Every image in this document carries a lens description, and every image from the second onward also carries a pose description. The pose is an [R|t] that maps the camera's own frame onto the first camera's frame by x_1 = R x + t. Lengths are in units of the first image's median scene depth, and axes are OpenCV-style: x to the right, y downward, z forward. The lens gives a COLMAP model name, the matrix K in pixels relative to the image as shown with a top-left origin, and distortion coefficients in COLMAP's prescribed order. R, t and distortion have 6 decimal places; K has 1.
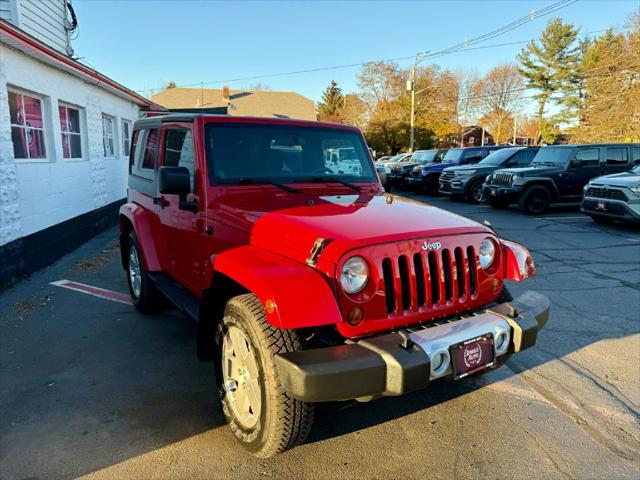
lens RADIAL K [[459.6, 0, 320.0], [0, 459.6, 240.0], [0, 0, 1]] dist [0.039194, -0.033108]
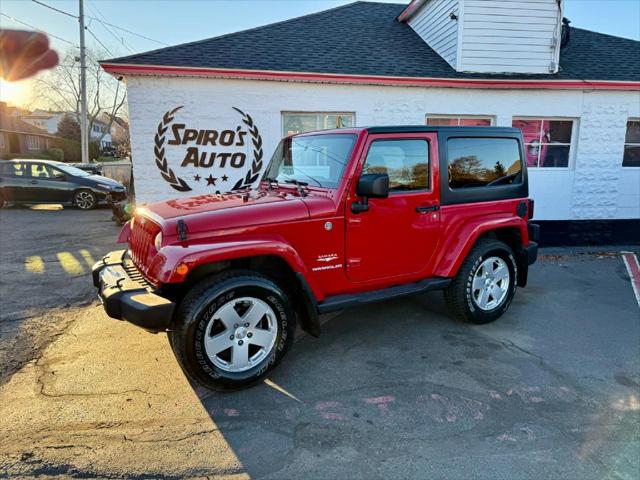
lens RADIAL K [[450.9, 0, 320.0], [0, 450.9, 240.0], [0, 0, 1]] dist [0.075258, -0.105037]
pose [[-0.041285, 0.158252, -0.986535, 0.274149], [-0.186246, 0.968852, 0.163210, -0.044577], [0.981635, 0.190477, -0.010525, 0.265142]]
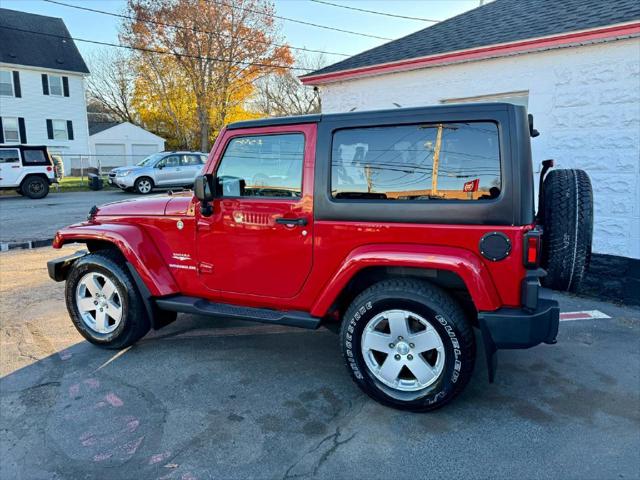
lens RADIAL K [[456.8, 0, 319.8], [0, 456.8, 235.0], [0, 0, 1]] dist [0.032545, -0.040106]
pose [[-0.831994, 0.080699, -0.548883, 0.112010], [-0.109268, 0.946149, 0.304734, -0.089721], [0.543917, 0.313513, -0.778373, 0.491753]]
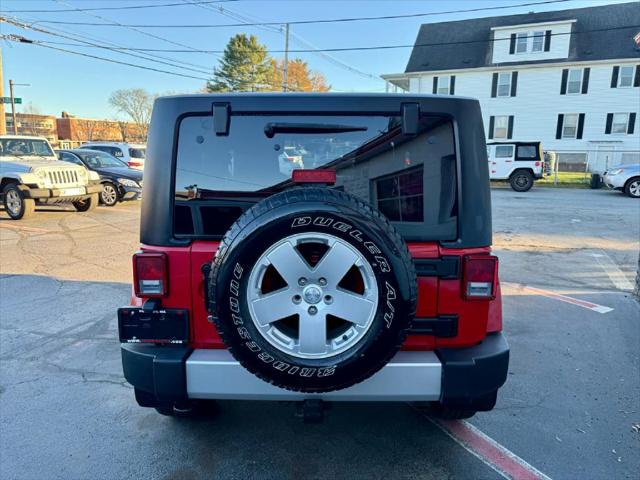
lens RADIAL K [[459.6, 0, 320.0], [0, 459.6, 240.0], [0, 0, 1]] dist [0.039194, -0.033108]
pose [[-0.832160, -0.125281, 0.540198, -0.171347], [0.080970, 0.936254, 0.341865, -0.095106], [-0.548592, 0.328226, -0.768970, 0.480041]]
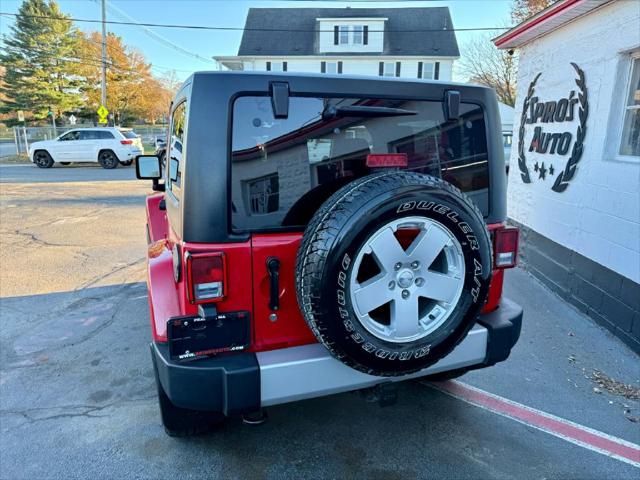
lens RADIAL K [[455.5, 0, 320.7], [0, 455.5, 235.3], [0, 0, 1]] dist [0.041317, -0.032599]
pose [[-0.974228, -0.069902, 0.214461, -0.109650], [0.018242, 0.923239, 0.383793, -0.097701], [-0.224826, 0.377814, -0.898170, 0.501785]]
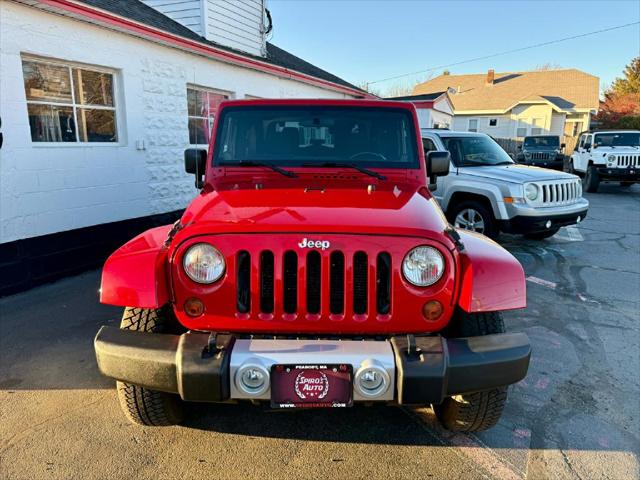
lens RADIAL K [[460.5, 0, 320.4], [0, 460.5, 228.4], [0, 0, 1]] dist [0.031674, -0.003552]
pose [[0.837060, 0.098986, -0.538081, 0.117199], [-0.099075, 0.994662, 0.028853, -0.006739], [0.538065, 0.029159, 0.842399, 0.052748]]
